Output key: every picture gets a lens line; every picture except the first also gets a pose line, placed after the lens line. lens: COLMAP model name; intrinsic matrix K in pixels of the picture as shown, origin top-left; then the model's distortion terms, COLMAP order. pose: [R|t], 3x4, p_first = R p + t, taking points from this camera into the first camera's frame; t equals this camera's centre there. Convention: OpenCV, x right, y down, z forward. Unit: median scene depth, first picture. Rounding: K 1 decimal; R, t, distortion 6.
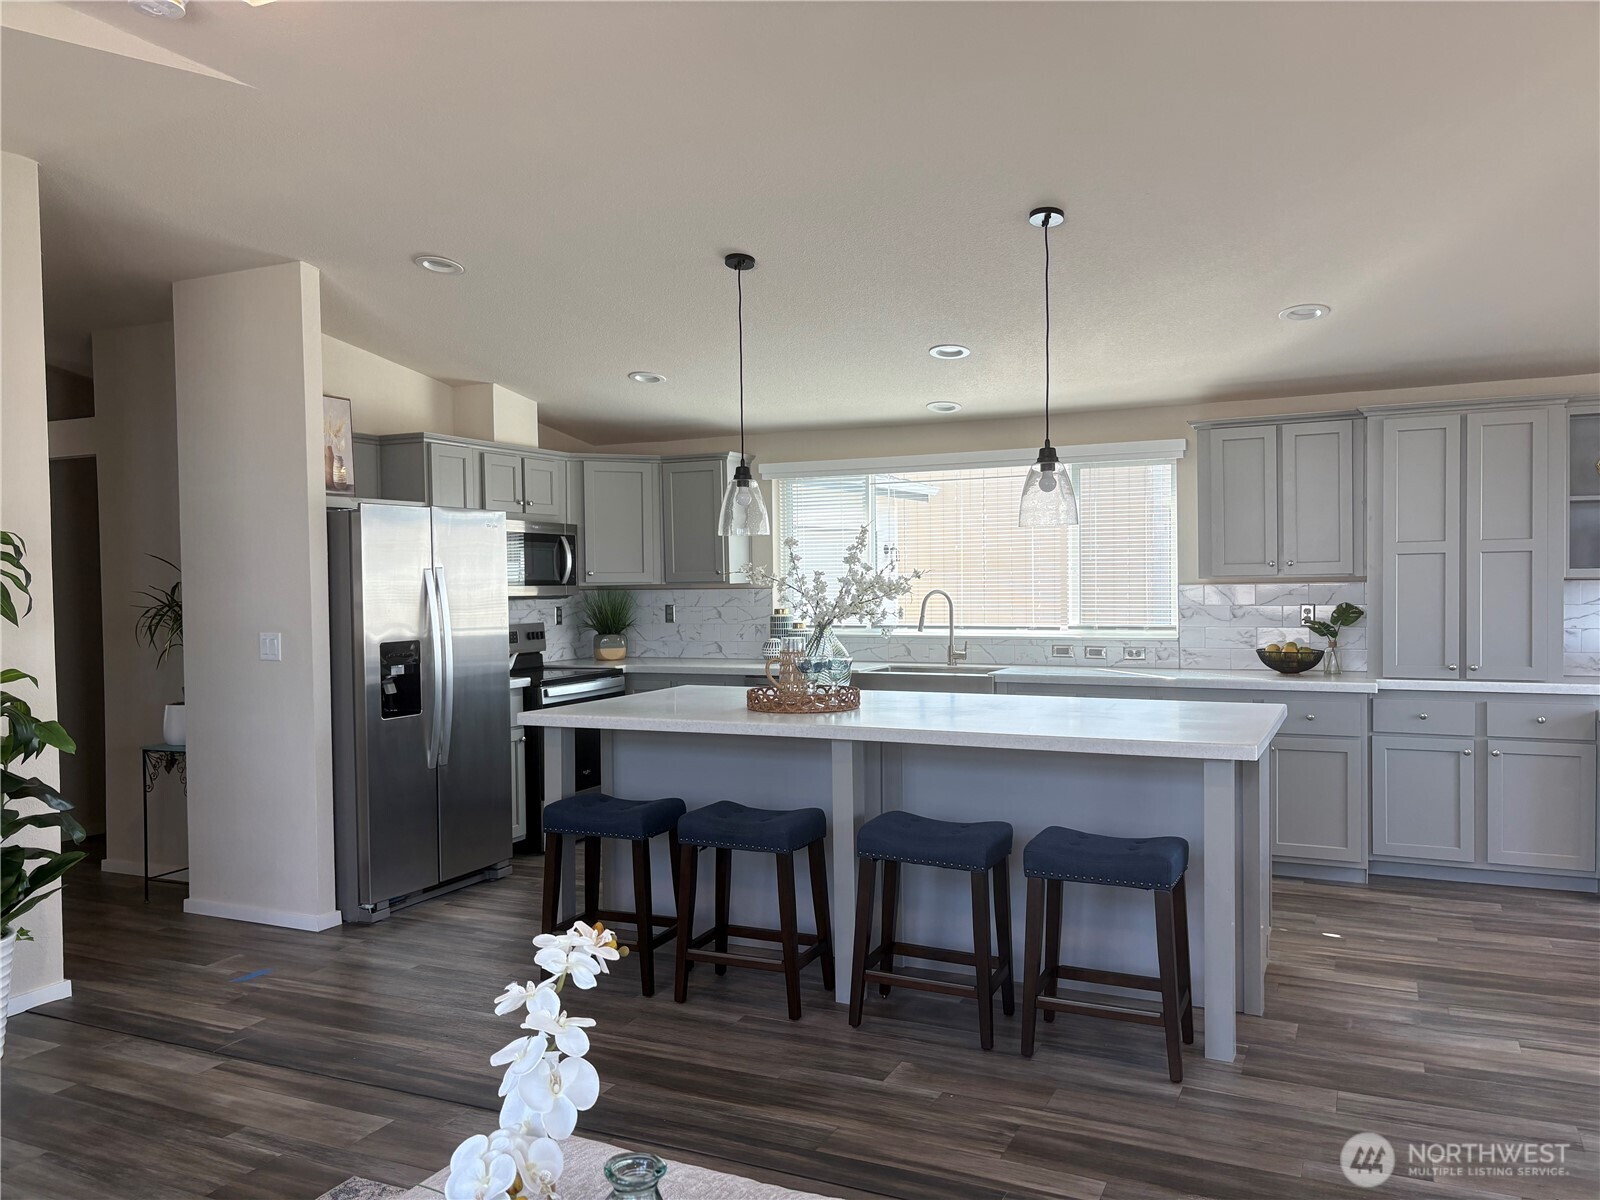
lens RADIAL K [[1207.6, 0, 789.6], [0, 1207.6, 611.3], [0, 0, 1]] dist [0.043600, -0.048931]
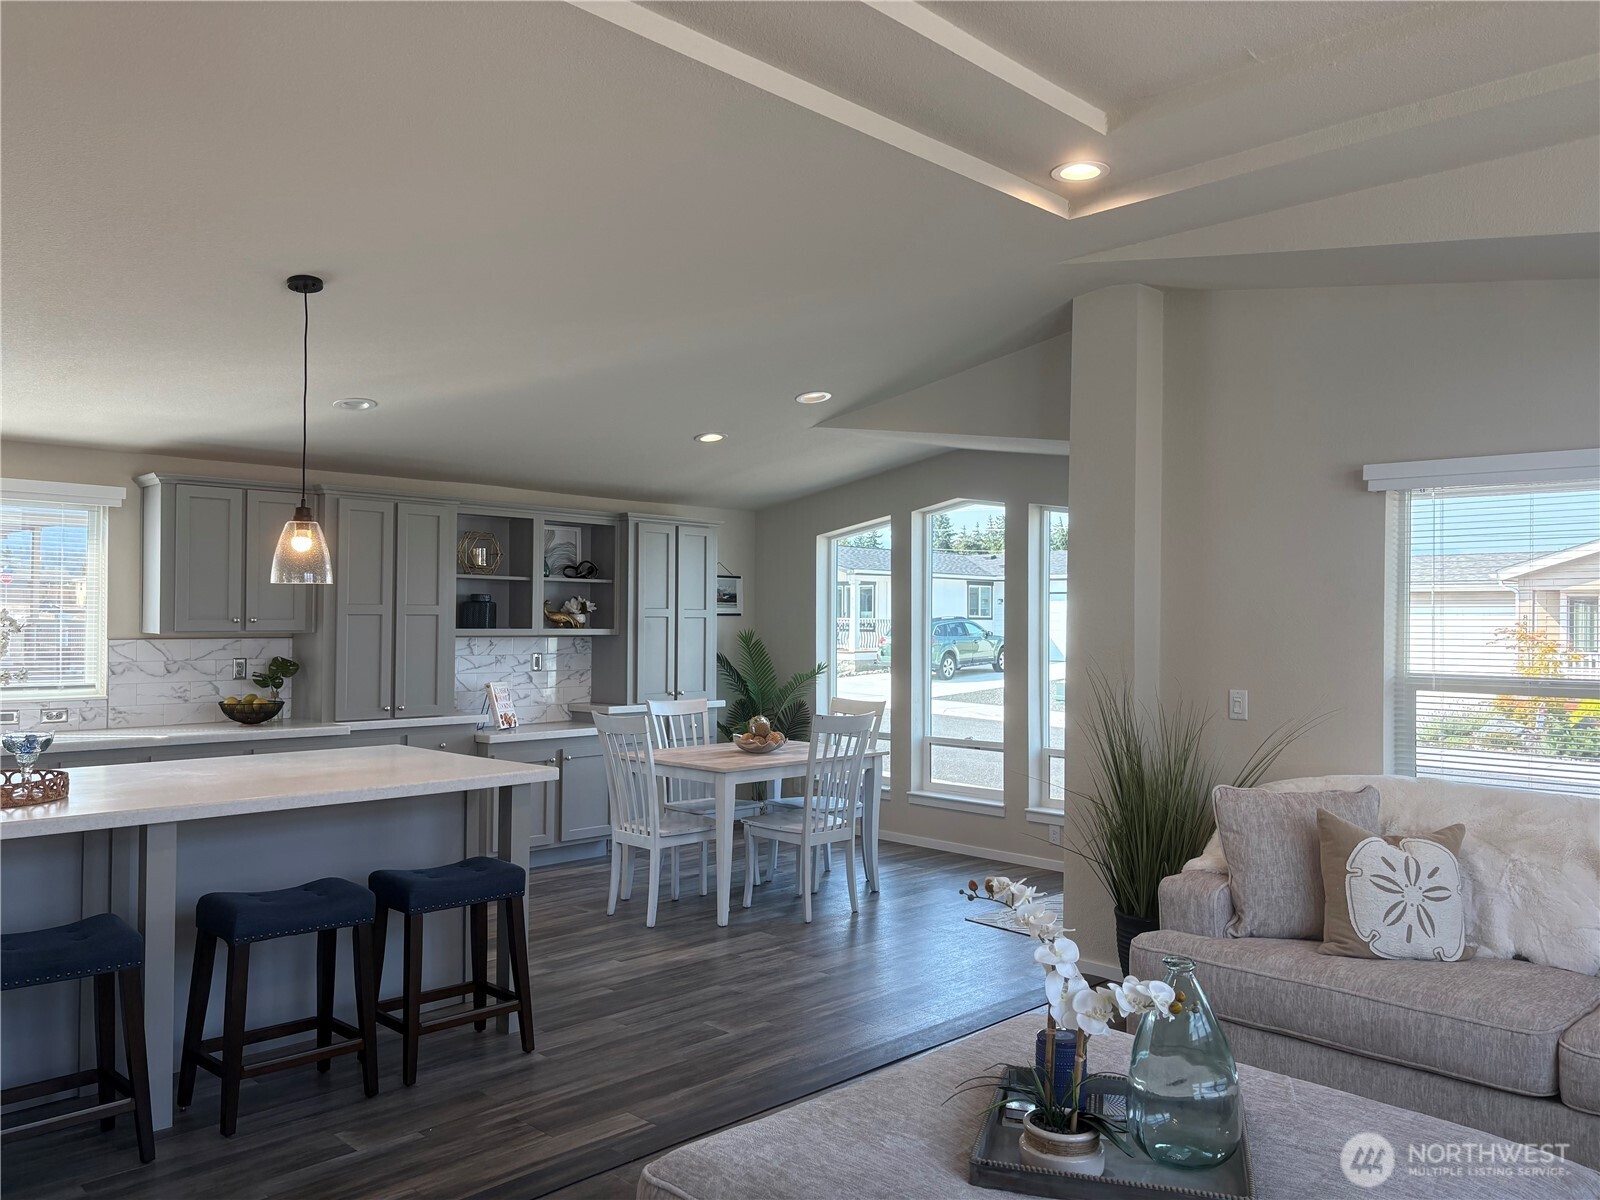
lens RADIAL K [[1207.6, 0, 808.9], [0, 1207.6, 601.6], [0, 0, 1]] dist [0.043600, -0.048931]
pose [[0.330060, 0.031042, 0.943449, -0.474506], [0.017020, 0.999101, -0.038827, -0.006773], [-0.943806, 0.028873, 0.329235, 0.205168]]
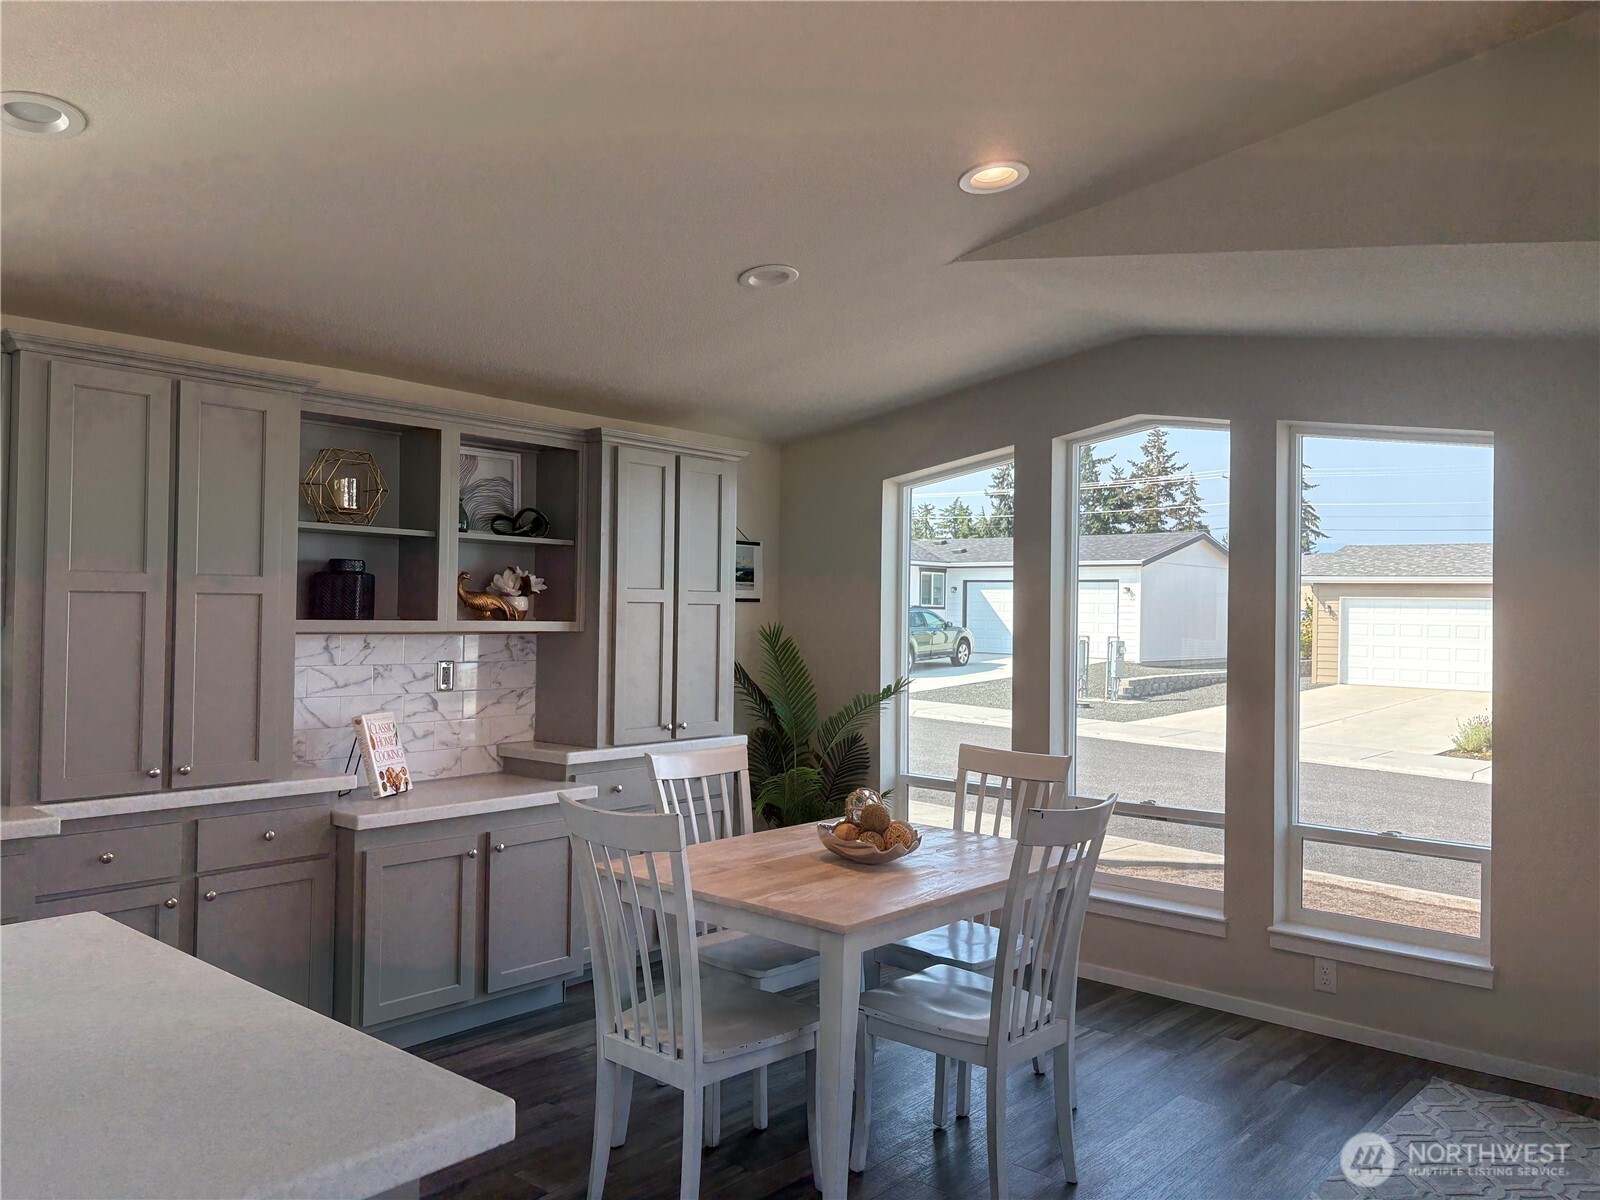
lens RADIAL K [[1207.6, 0, 799.7], [0, 1207.6, 600.5], [0, 0, 1]] dist [0.043600, -0.048931]
pose [[0.269299, 0.025036, 0.962731, 0.021411], [0.008707, 0.999558, -0.028429, -0.023279], [-0.963017, 0.016038, 0.268962, 0.515081]]
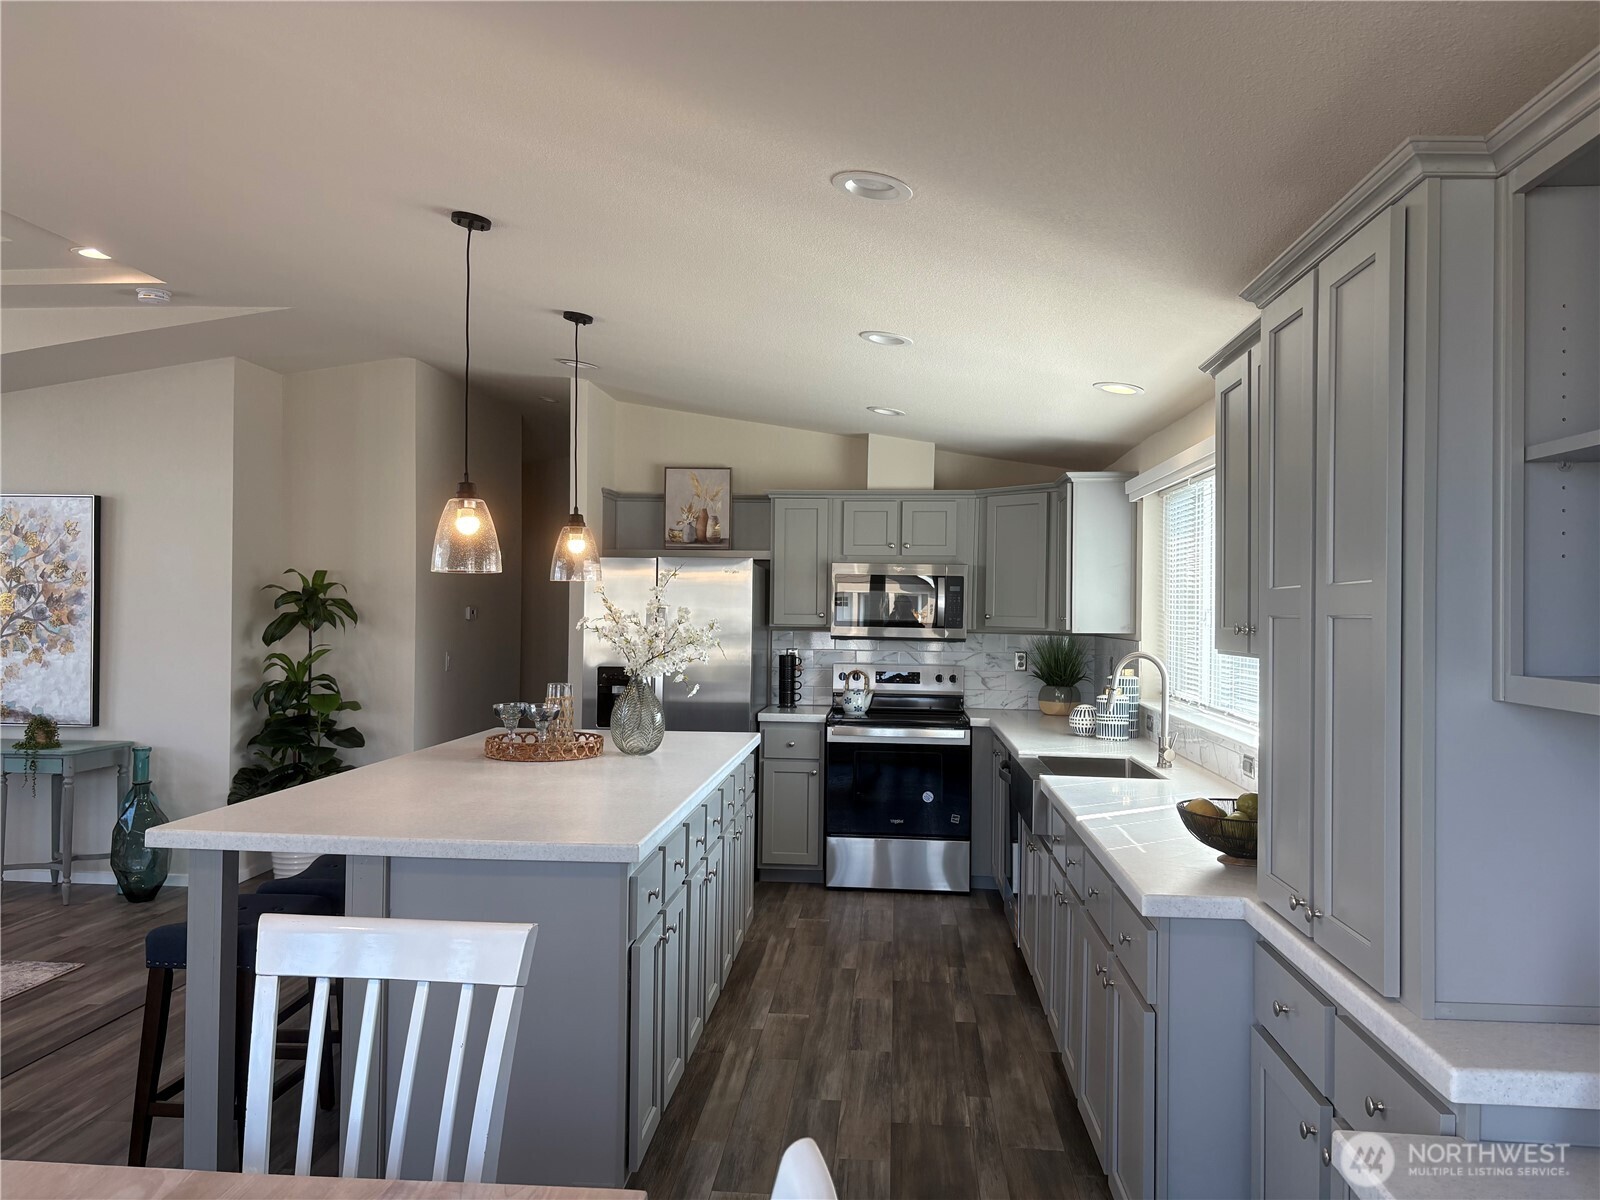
lens RADIAL K [[1207.6, 0, 799.0], [0, 1207.6, 595.3], [0, 0, 1]] dist [0.043600, -0.048931]
pose [[0.355408, 0.010826, -0.934649, 1.067512], [-0.044229, 0.999008, -0.005247, -0.033683], [0.933664, 0.043204, 0.355534, 0.244243]]
